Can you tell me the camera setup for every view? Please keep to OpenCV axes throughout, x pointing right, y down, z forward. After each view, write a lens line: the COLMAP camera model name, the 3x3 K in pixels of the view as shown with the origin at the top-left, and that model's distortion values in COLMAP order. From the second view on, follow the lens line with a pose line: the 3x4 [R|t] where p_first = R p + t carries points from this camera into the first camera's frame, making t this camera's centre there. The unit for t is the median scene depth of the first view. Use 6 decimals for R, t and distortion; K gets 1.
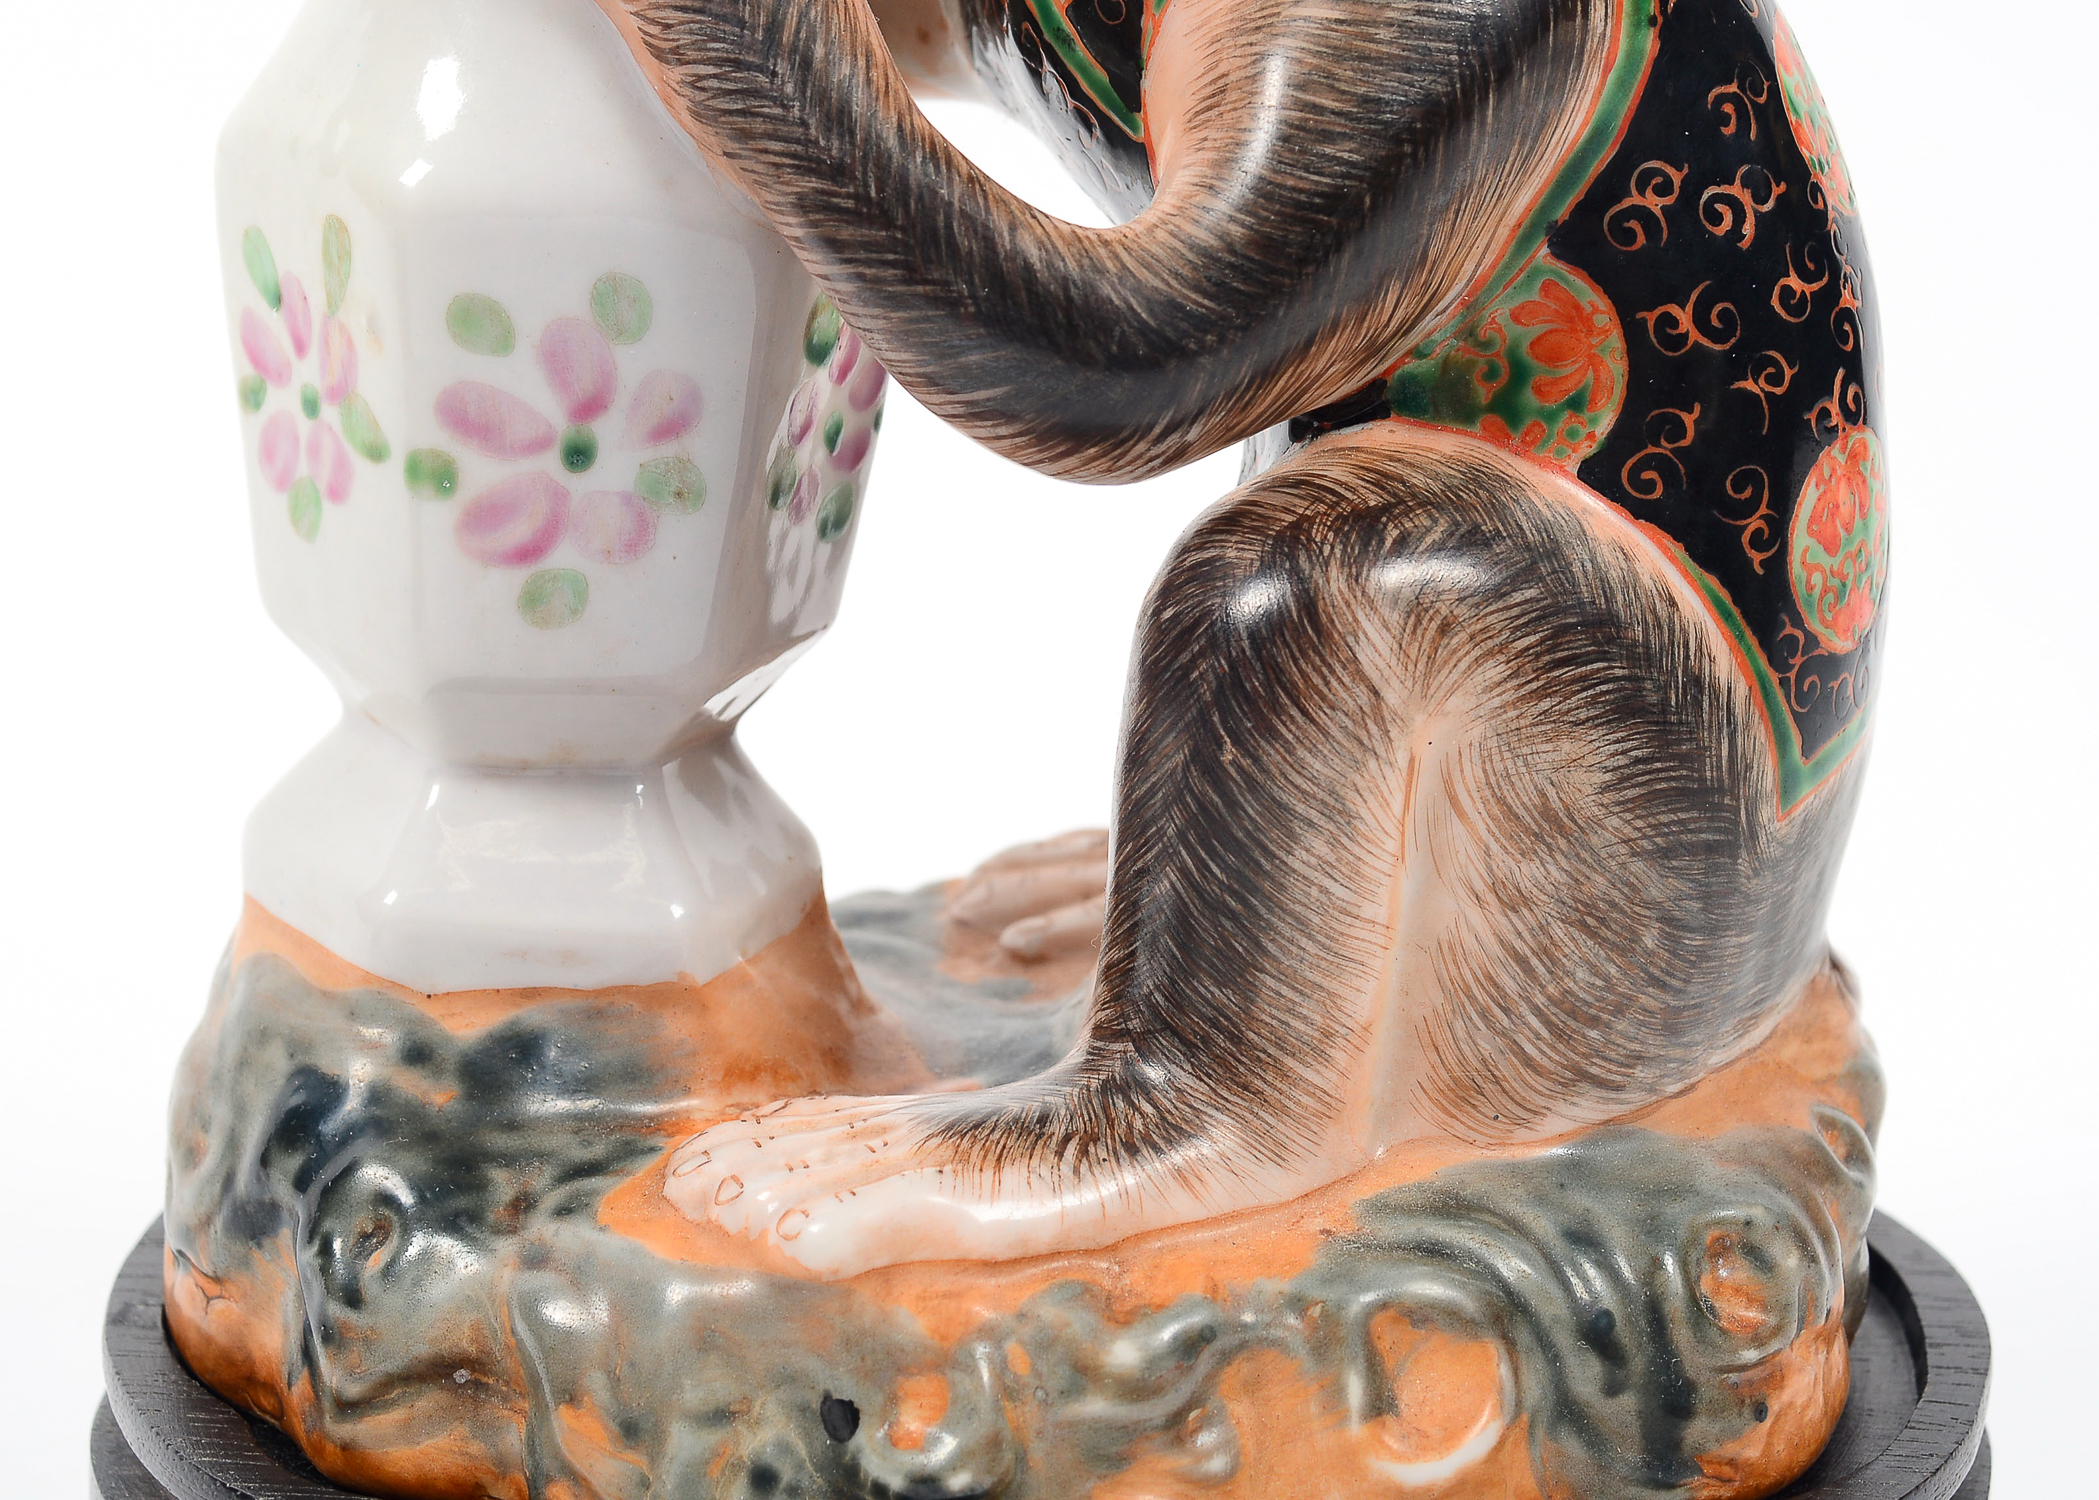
lens RADIAL K [[5526.1, 0, 1139.4], [0, 5526.1, 743.5], [0, 0, 1]] dist [0.064369, 0.000000]
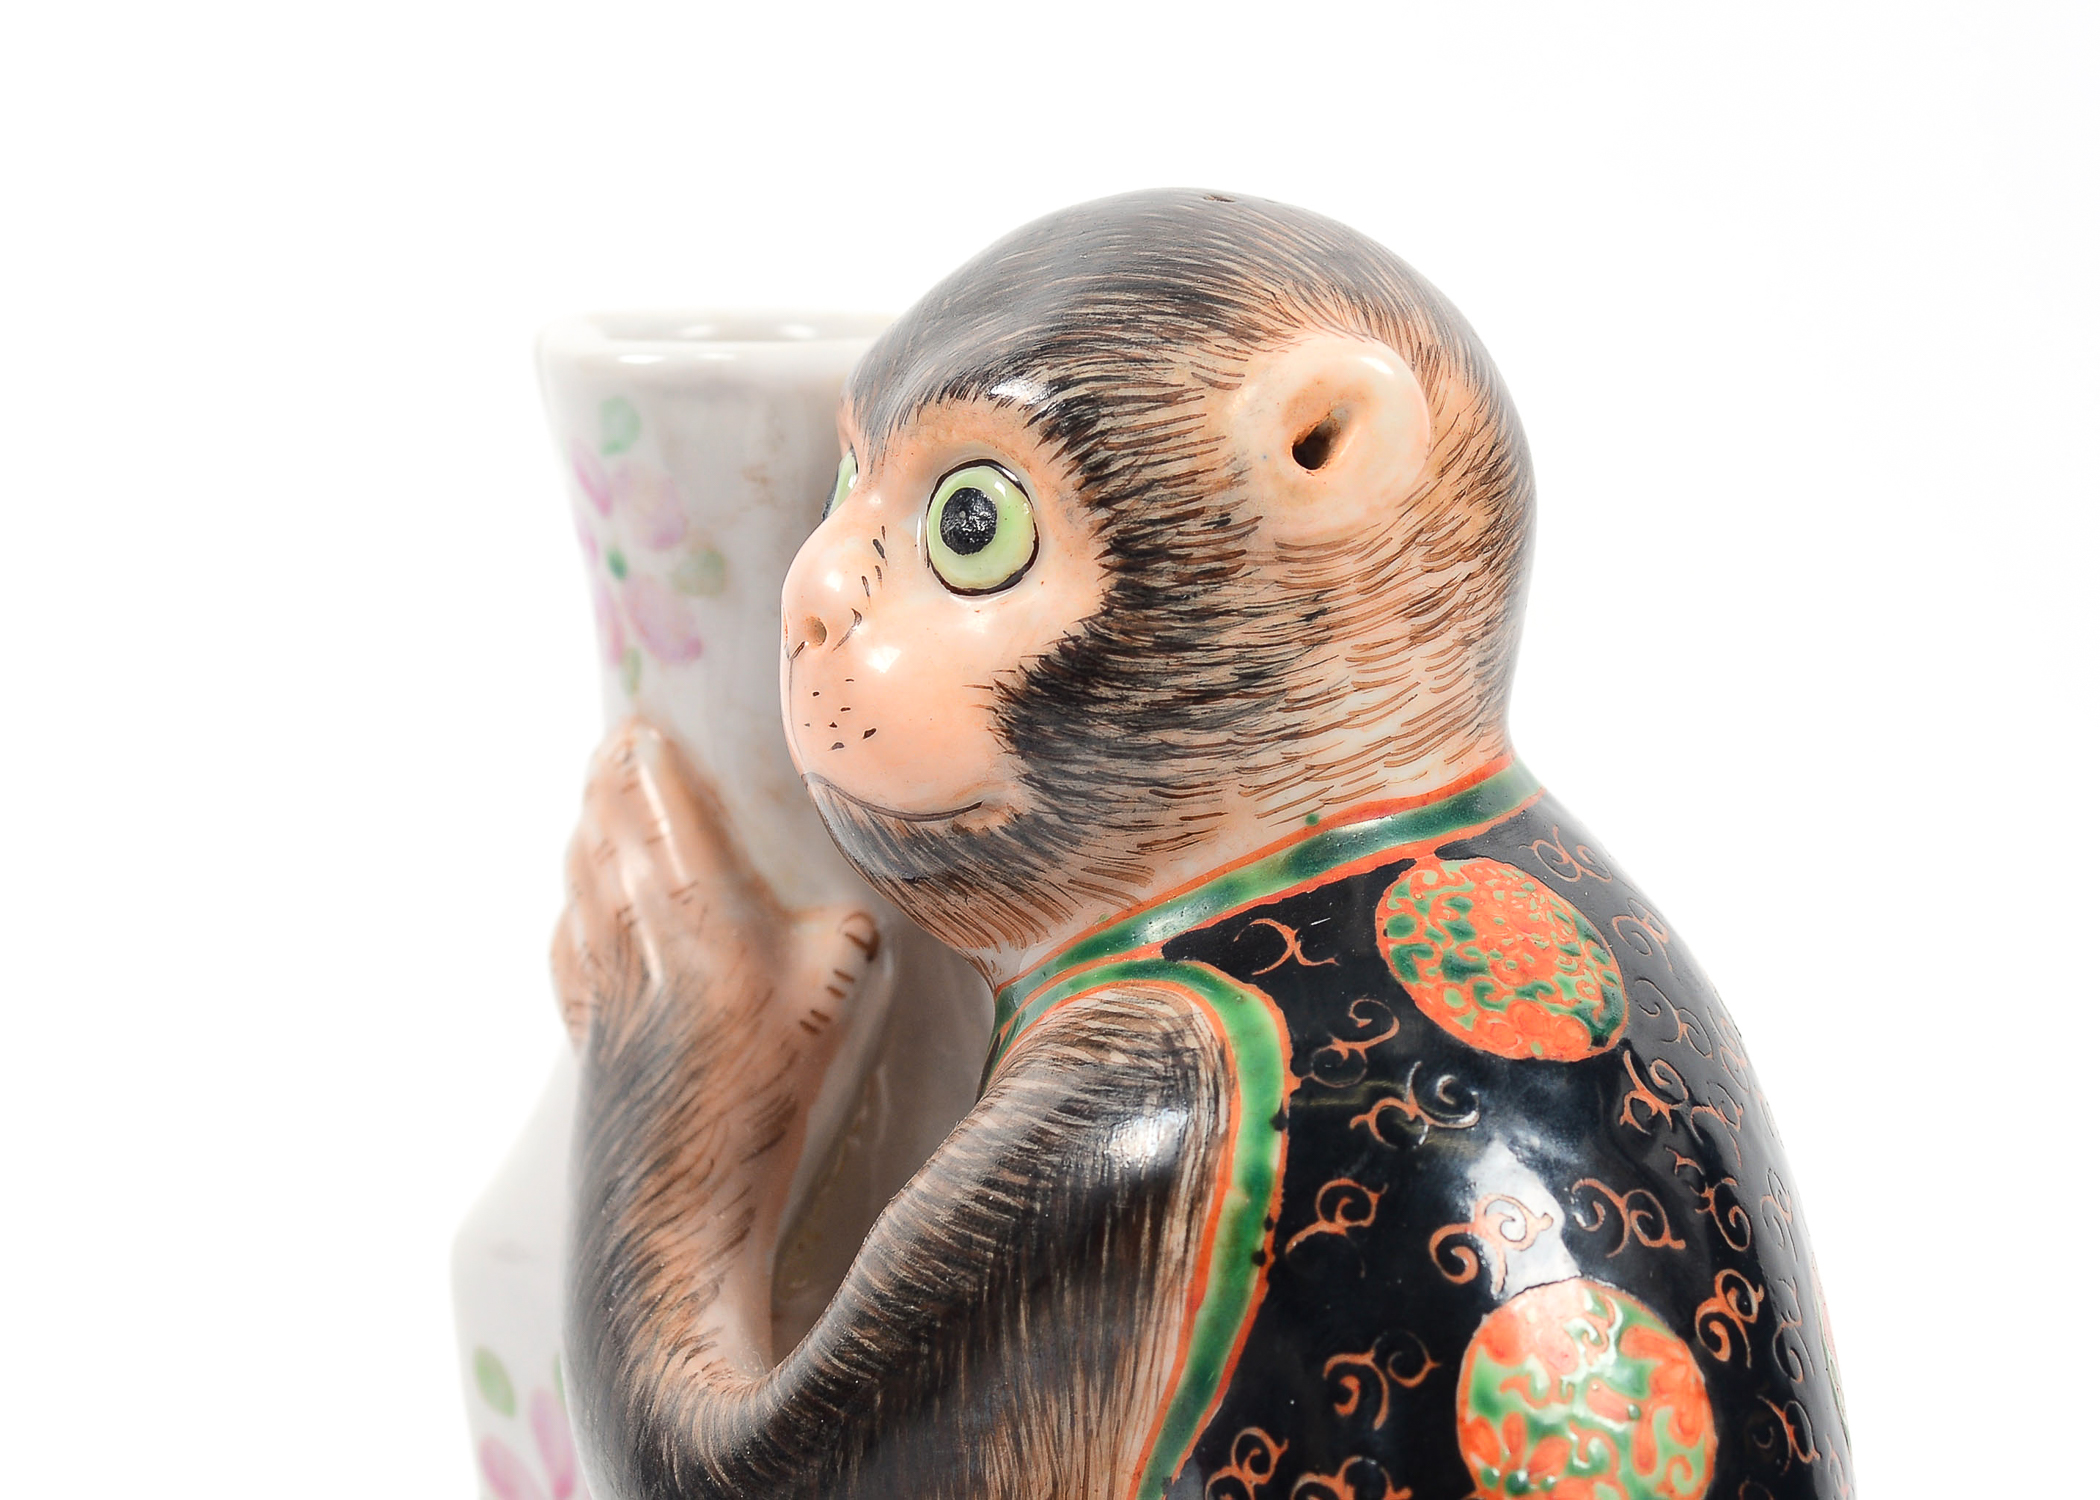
lens RADIAL K [[5528.7, 0, 1043.9], [0, 5528.7, 828.9], [0, 0, 1]] dist [0.064369, 0.000000]
pose [[0.533785, 0.080441, -0.841786, 0.760361], [-0.233442, 0.970799, -0.055259, -0.139340], [0.812760, 0.226004, 0.536976, 0.518425]]
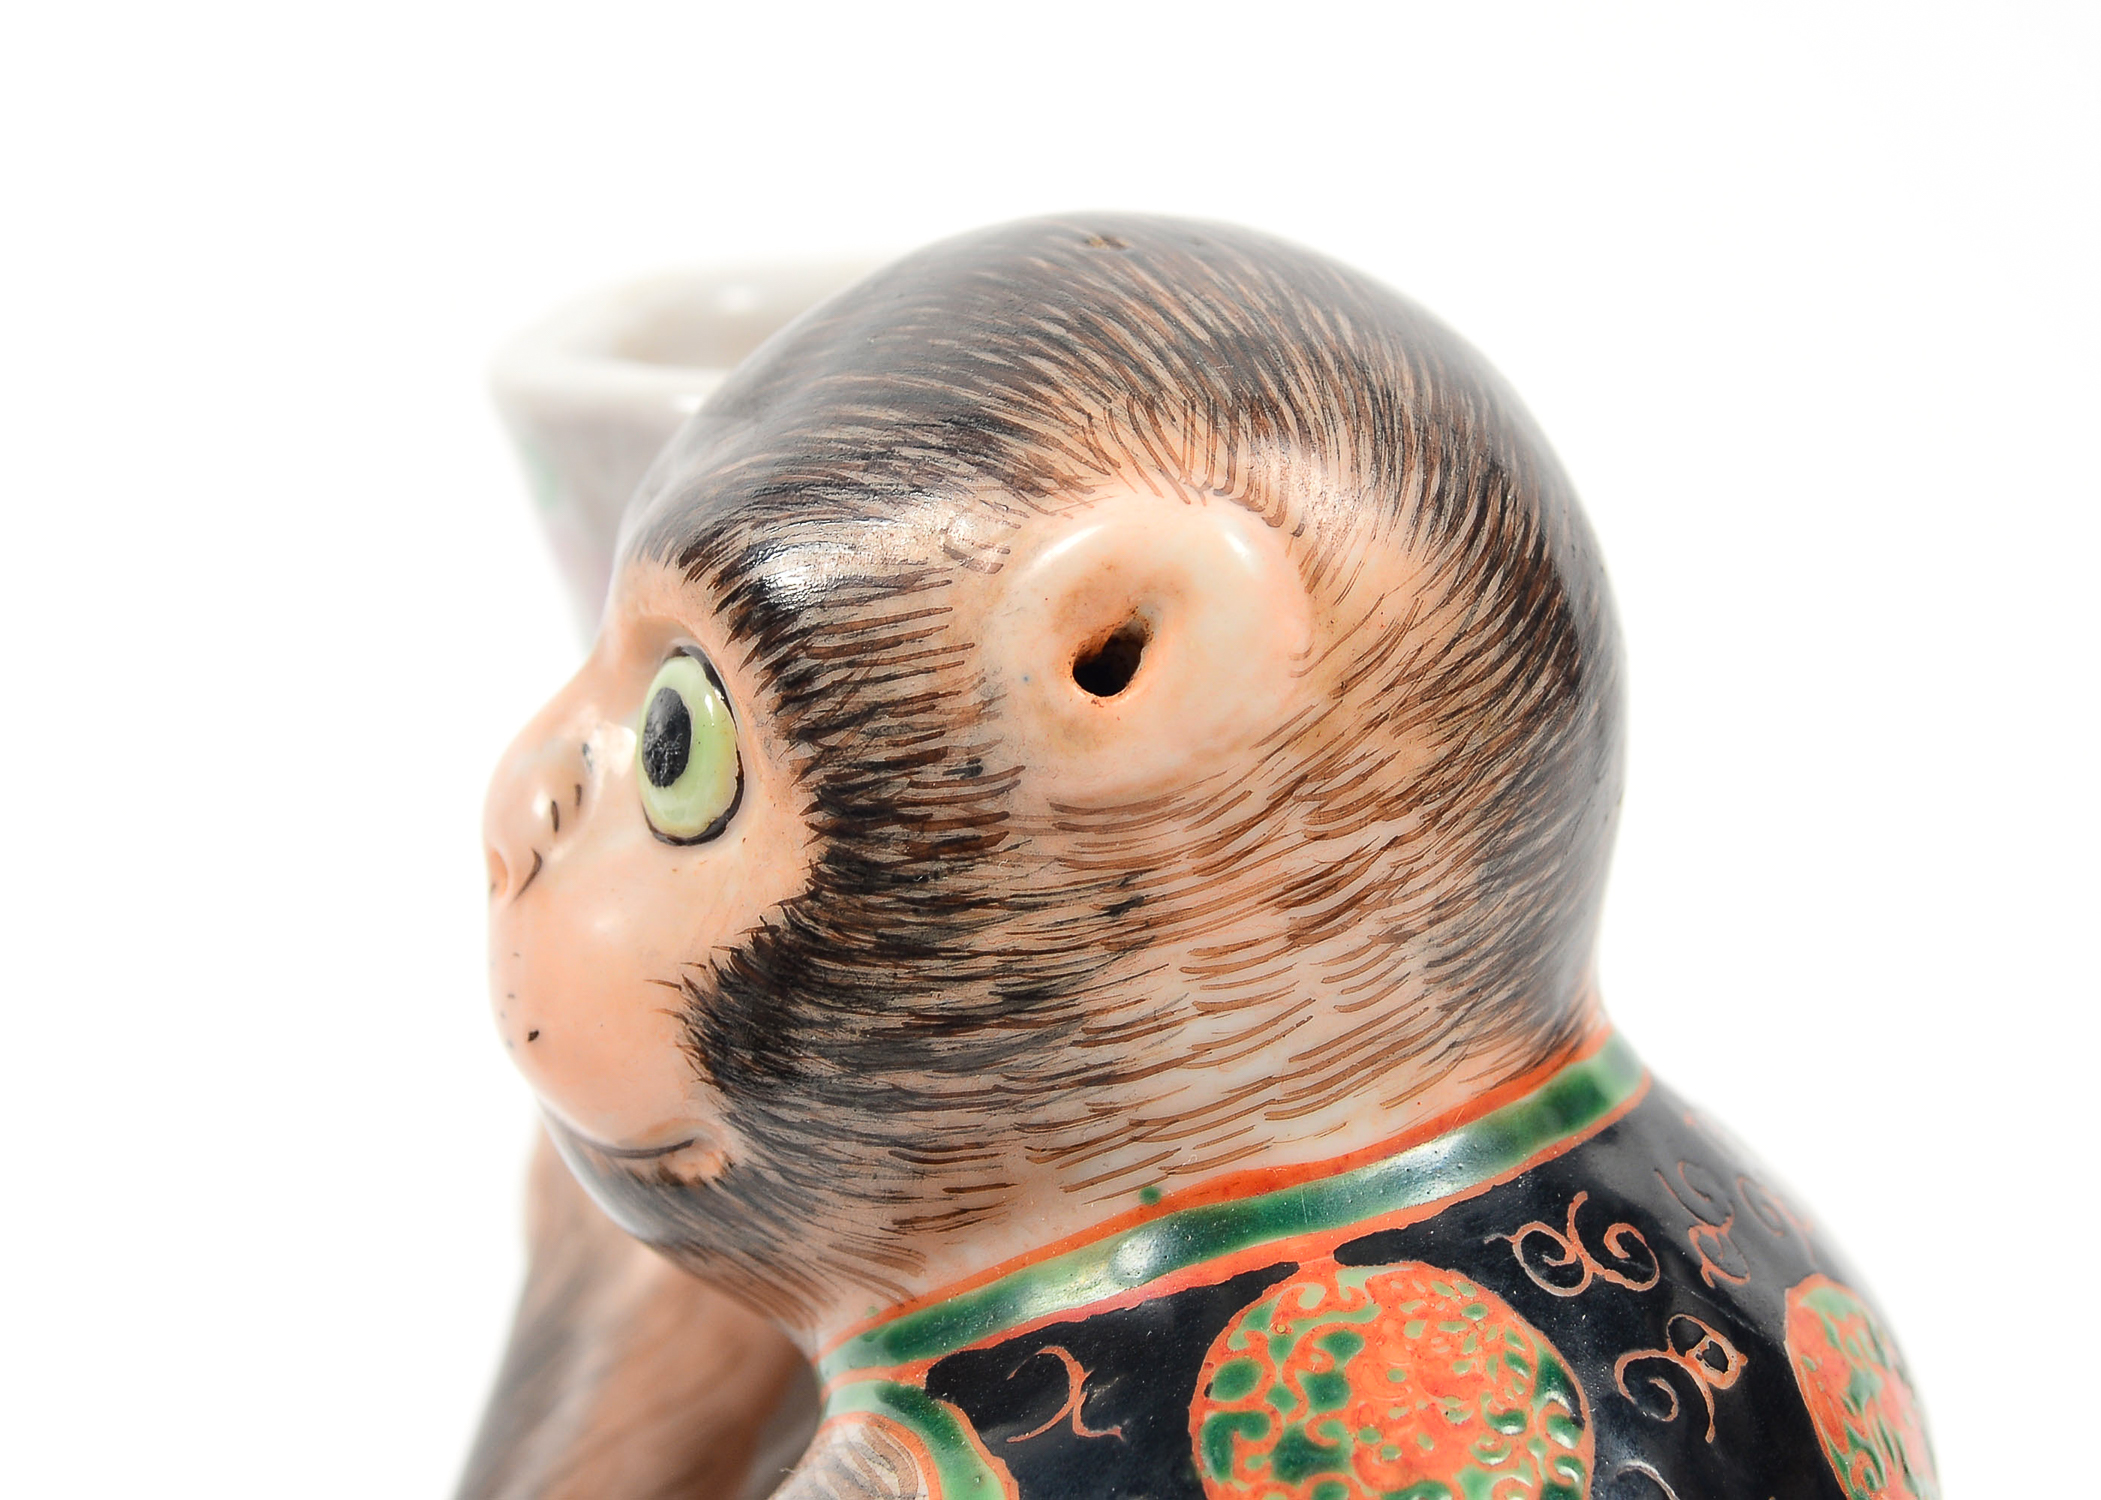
lens RADIAL K [[5531.4, 0, 1059.5], [0, 5531.4, 743.6], [0, 0, 1]] dist [0.064369, 0.000000]
pose [[0.208986, 0.175612, -0.962021, 0.605532], [-0.247979, 0.961107, 0.121575, -0.310815], [0.945955, 0.213153, 0.244406, 0.852145]]
